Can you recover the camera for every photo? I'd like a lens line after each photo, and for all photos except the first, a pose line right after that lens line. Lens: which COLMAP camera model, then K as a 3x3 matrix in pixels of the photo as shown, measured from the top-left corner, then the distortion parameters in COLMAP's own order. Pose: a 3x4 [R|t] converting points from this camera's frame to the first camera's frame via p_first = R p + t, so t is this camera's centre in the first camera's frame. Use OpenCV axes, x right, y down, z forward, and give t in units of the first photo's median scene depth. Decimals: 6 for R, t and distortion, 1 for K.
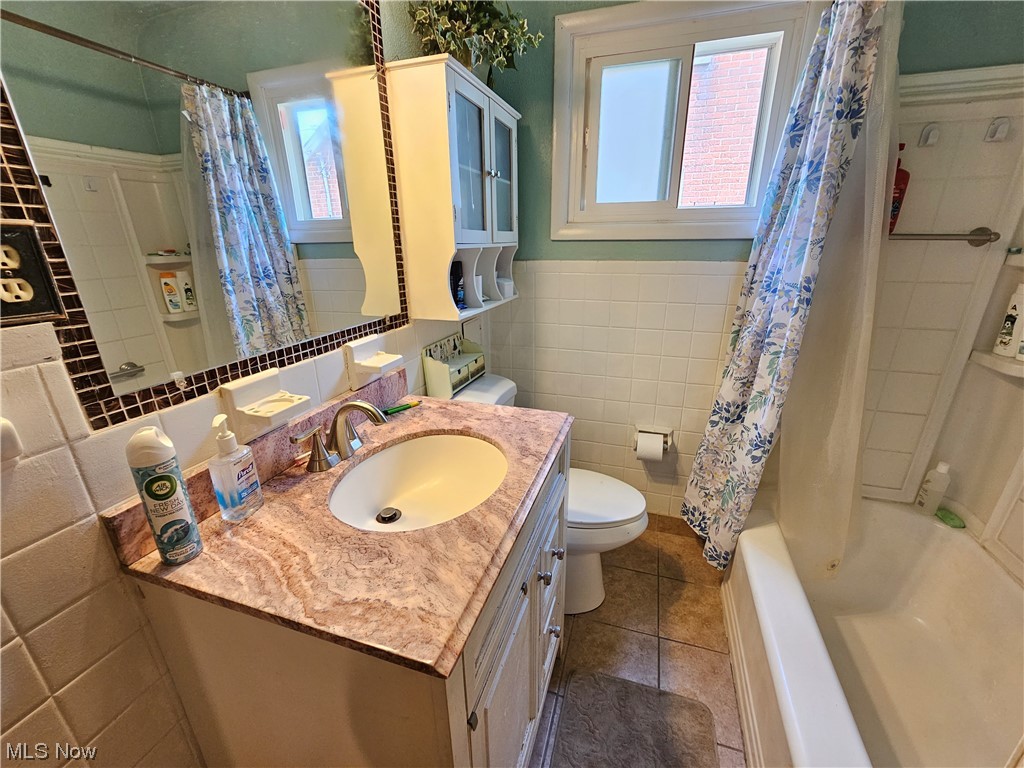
lens RADIAL K [[419.8, 0, 514.4], [0, 419.8, 386.6], [0, 0, 1]] dist [-0.003785, 0.000864]
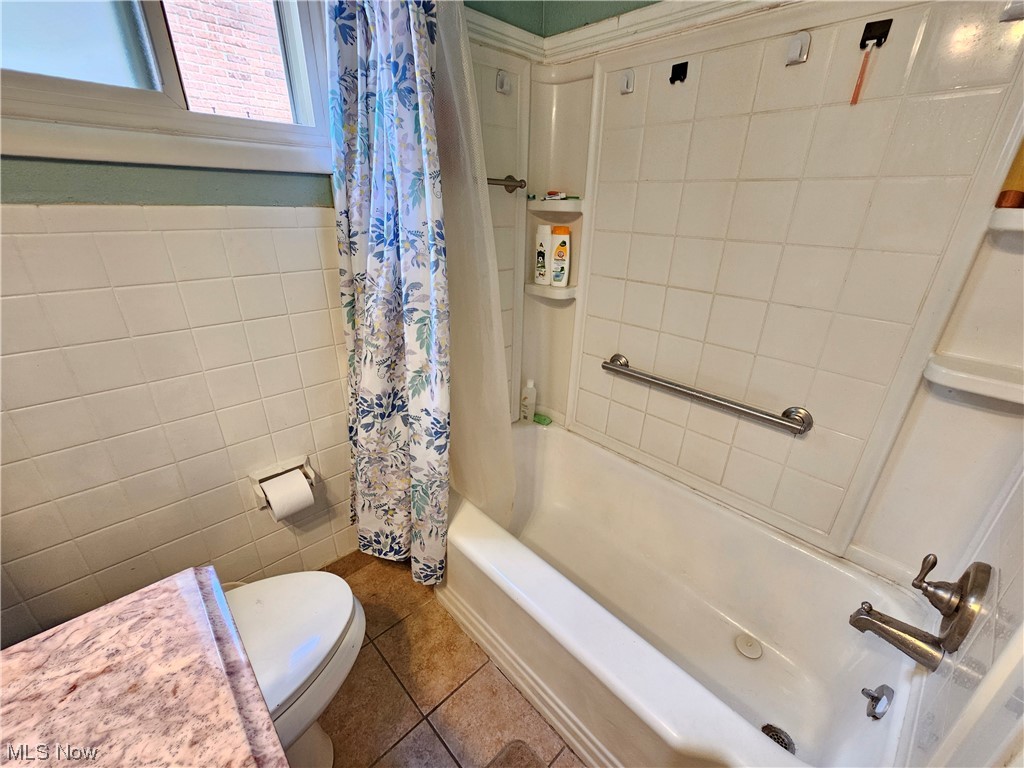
lens RADIAL K [[419.8, 0, 512.6], [0, 419.8, 386.5], [0, 0, 1]] dist [-0.003785, 0.000864]
pose [[0.467072, -0.334223, 0.818620, -0.000410], [0.274812, 0.934832, 0.224872, -0.084979], [-0.840430, 0.119935, 0.528482, 0.395803]]
